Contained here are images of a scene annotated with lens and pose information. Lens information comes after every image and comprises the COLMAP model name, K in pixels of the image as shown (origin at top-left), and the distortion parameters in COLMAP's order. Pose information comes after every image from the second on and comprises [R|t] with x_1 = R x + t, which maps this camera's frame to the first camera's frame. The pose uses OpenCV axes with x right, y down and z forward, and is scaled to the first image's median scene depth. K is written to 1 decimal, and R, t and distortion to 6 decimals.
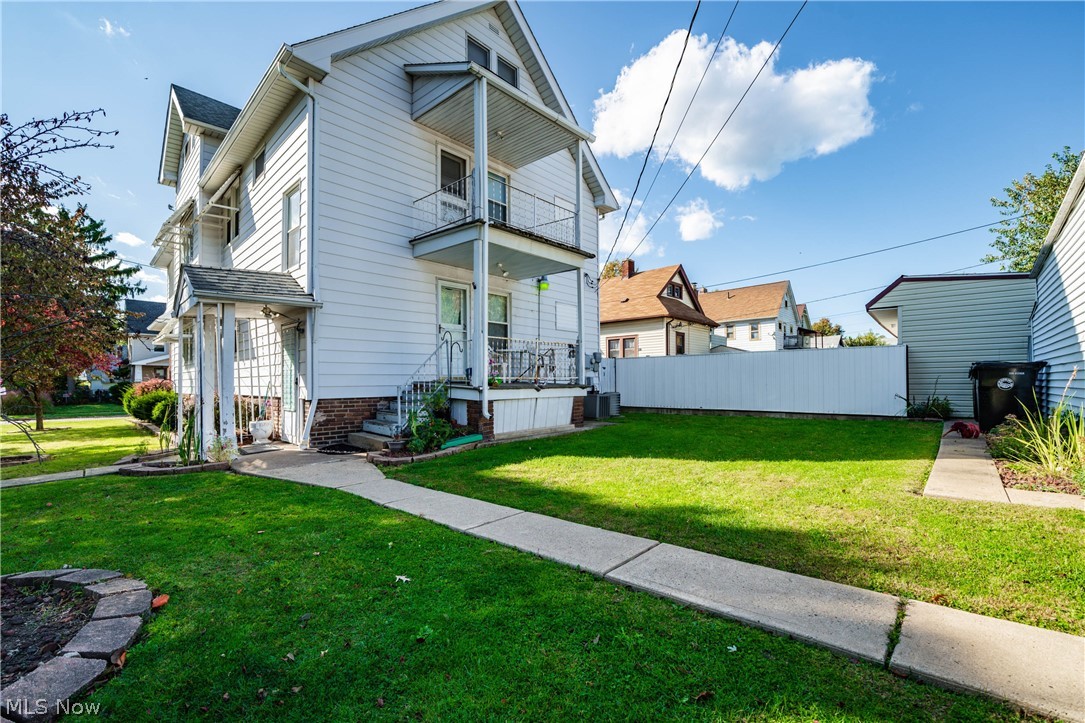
lens RADIAL K [[441.8, 0, 545.1], [0, 441.8, 379.3], [0, 0, 1]] dist [-0.029416, 0.000234]
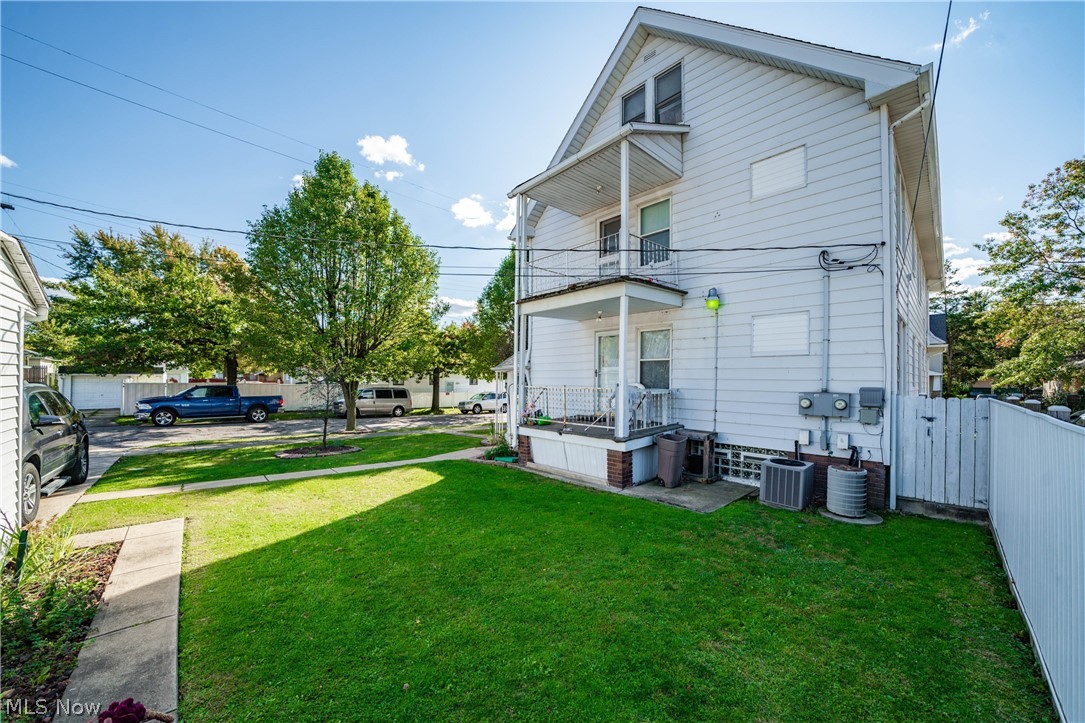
lens RADIAL K [[394.0, 0, 544.1], [0, 394.0, 376.8], [0, 0, 1]] dist [-0.026092, 0.000020]
pose [[-0.058655, -0.004484, -0.998268, 0.723637], [-0.005913, 0.999974, -0.004144, -0.084856], [0.998261, 0.005660, -0.058679, 0.787293]]
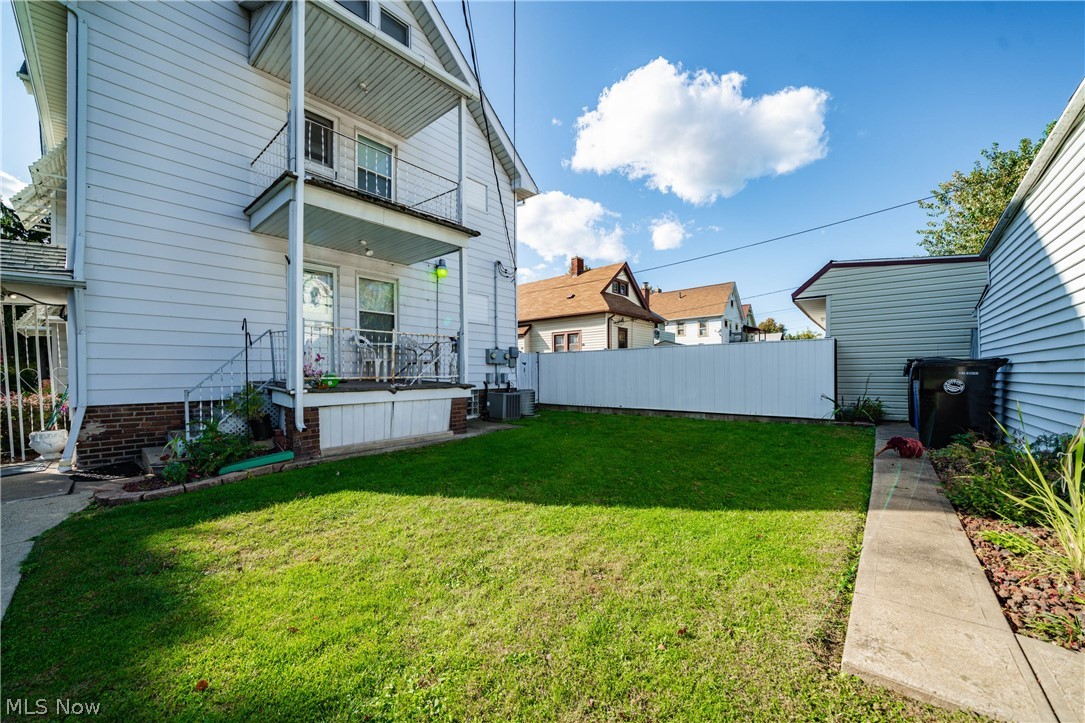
lens RADIAL K [[394.0, 0, 544.1], [0, 394.0, 376.8], [0, 0, 1]] dist [-0.026092, 0.000020]
pose [[0.999022, -0.001176, 0.044200, 0.178267], [0.000616, 0.999919, 0.012684, -0.010166], [-0.044211, -0.012644, 0.998942, 0.201156]]
